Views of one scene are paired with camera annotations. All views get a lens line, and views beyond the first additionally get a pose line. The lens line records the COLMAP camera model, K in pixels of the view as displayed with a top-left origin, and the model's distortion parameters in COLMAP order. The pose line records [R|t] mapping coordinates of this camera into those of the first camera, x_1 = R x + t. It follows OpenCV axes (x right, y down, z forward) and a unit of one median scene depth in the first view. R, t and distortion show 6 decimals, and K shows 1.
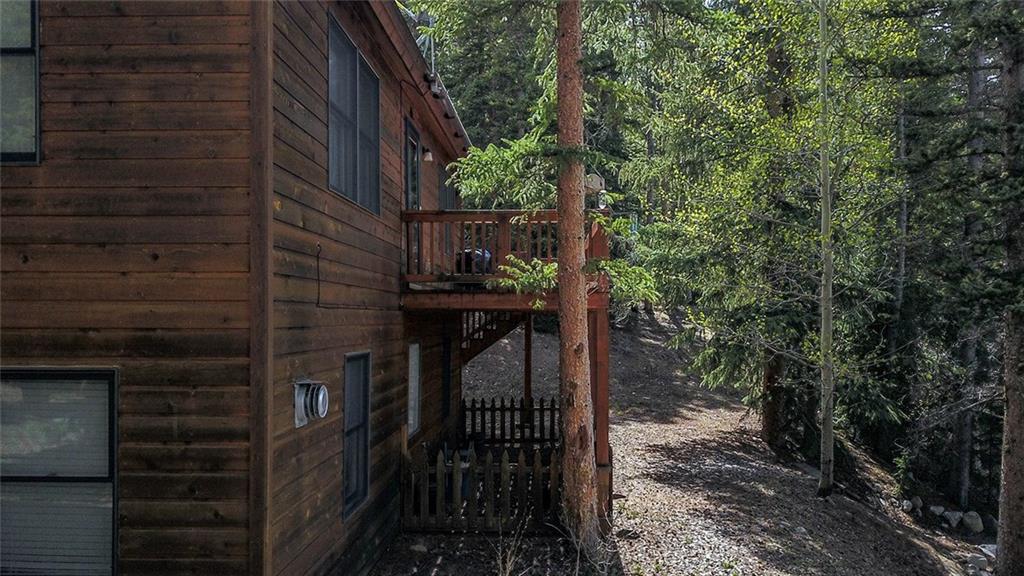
lens RADIAL K [[782.7, 0, 510.2], [0, 782.7, 339.5], [0, 0, 1]] dist [0.009508, -0.008852]
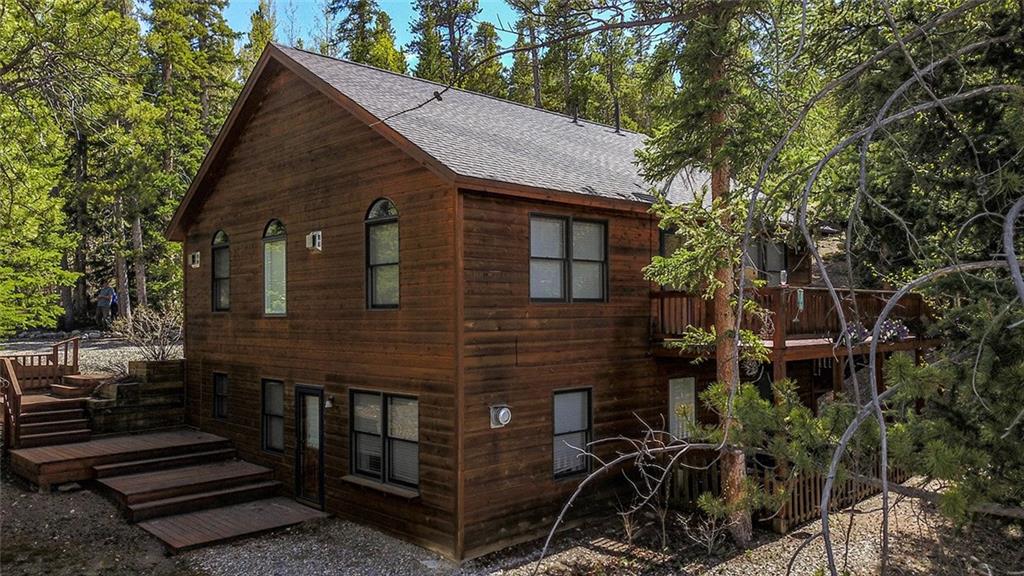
lens RADIAL K [[782.7, 0, 514.2], [0, 782.7, 286.5], [0, 0, 1]] dist [0.009508, -0.008852]
pose [[0.720539, -0.032754, -0.692641, 1.341105], [-0.007713, 0.998443, -0.055239, -0.161897], [0.693372, 0.045145, 0.719164, -0.505923]]
